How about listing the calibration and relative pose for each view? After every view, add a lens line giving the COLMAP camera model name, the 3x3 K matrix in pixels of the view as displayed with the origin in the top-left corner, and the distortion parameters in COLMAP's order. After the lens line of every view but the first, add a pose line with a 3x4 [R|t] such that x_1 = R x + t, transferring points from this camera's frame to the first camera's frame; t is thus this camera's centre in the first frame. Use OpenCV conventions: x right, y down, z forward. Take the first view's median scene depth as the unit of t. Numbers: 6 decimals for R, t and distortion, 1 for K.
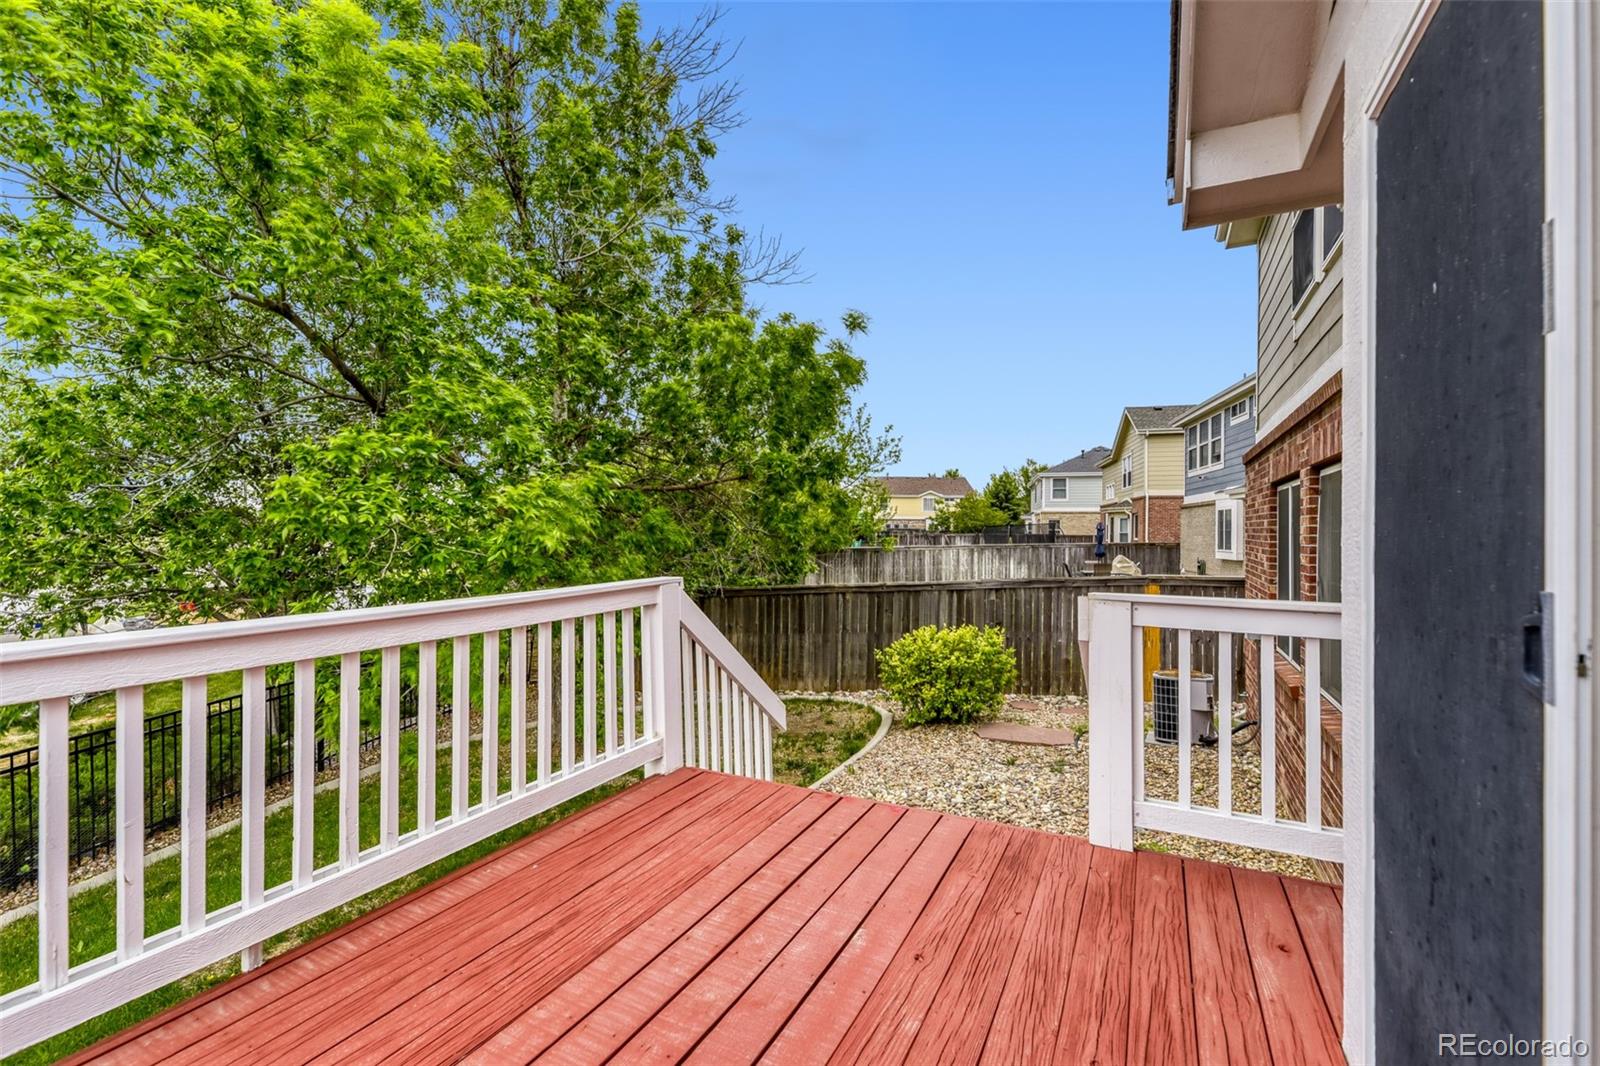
lens RADIAL K [[730.2, 0, 796.2], [0, 730.2, 528.1], [0, 0, 1]] dist [-0.005049, -0.000716]
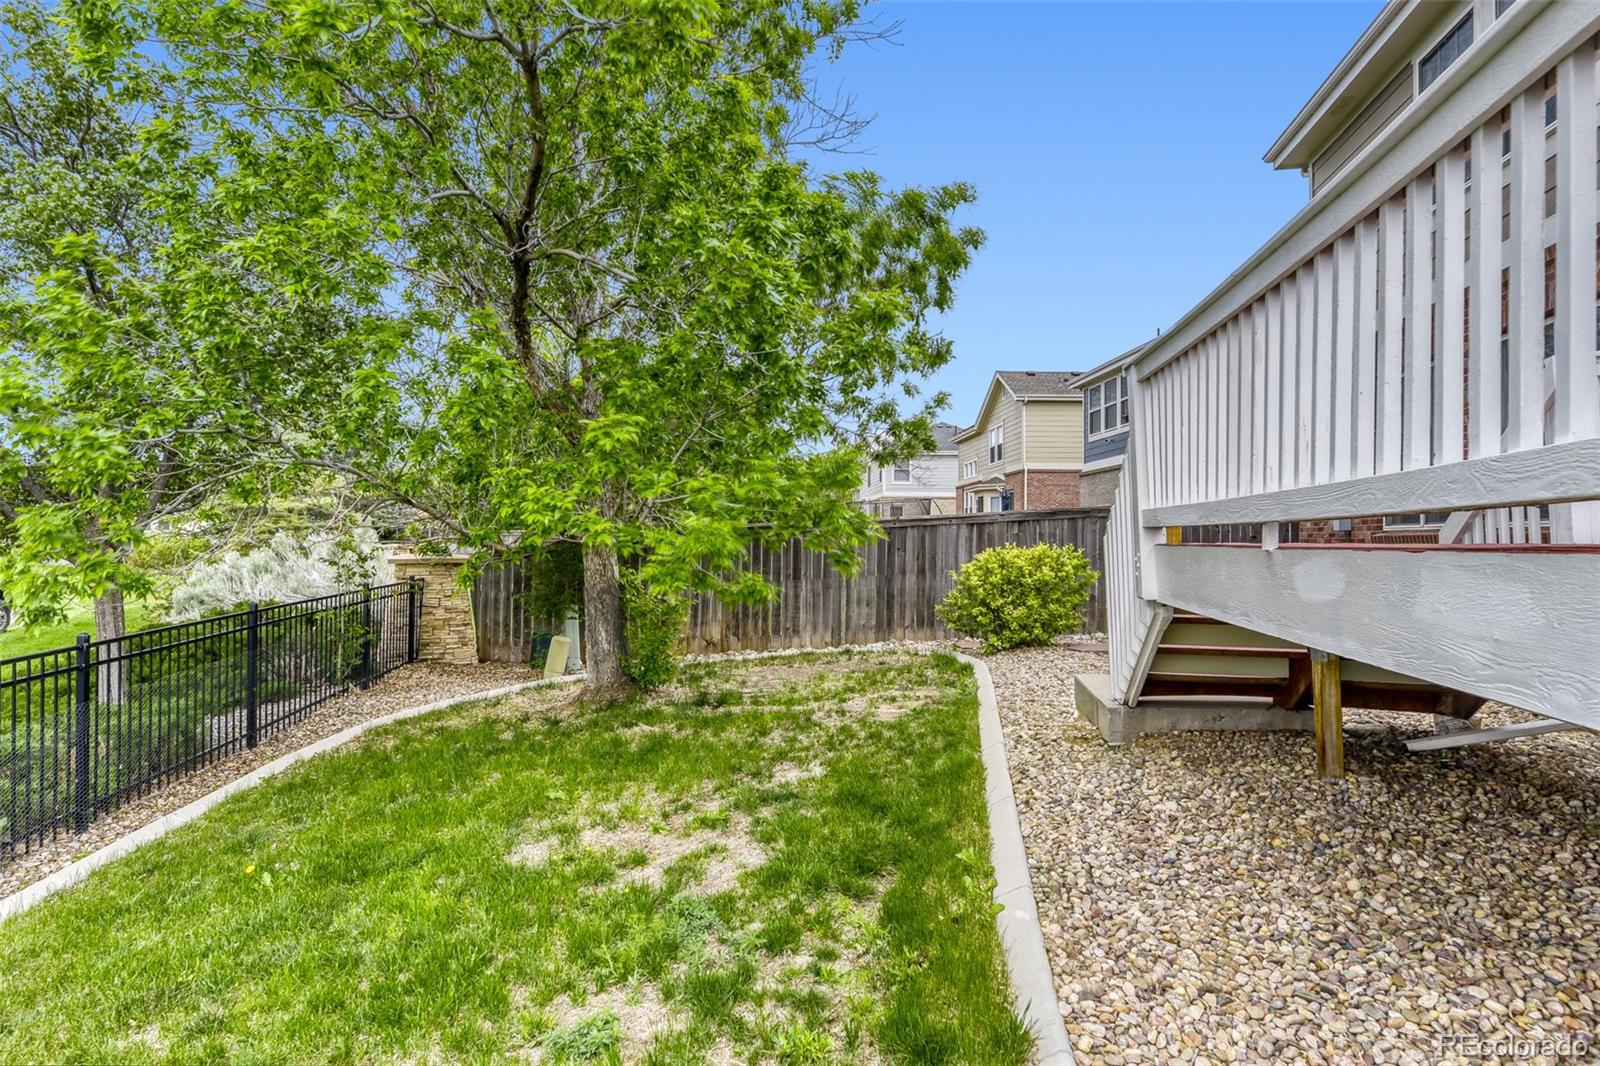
lens RADIAL K [[949.5, 0, 803.3], [0, 949.5, 537.9], [0, 0, 1]] dist [0.003713, 0.000477]
pose [[0.947551, 0.000761, 0.319605, -0.330153], [0.000838, 0.999988, -0.004865, 0.100518], [-0.319605, 0.004878, 0.947538, -0.032528]]
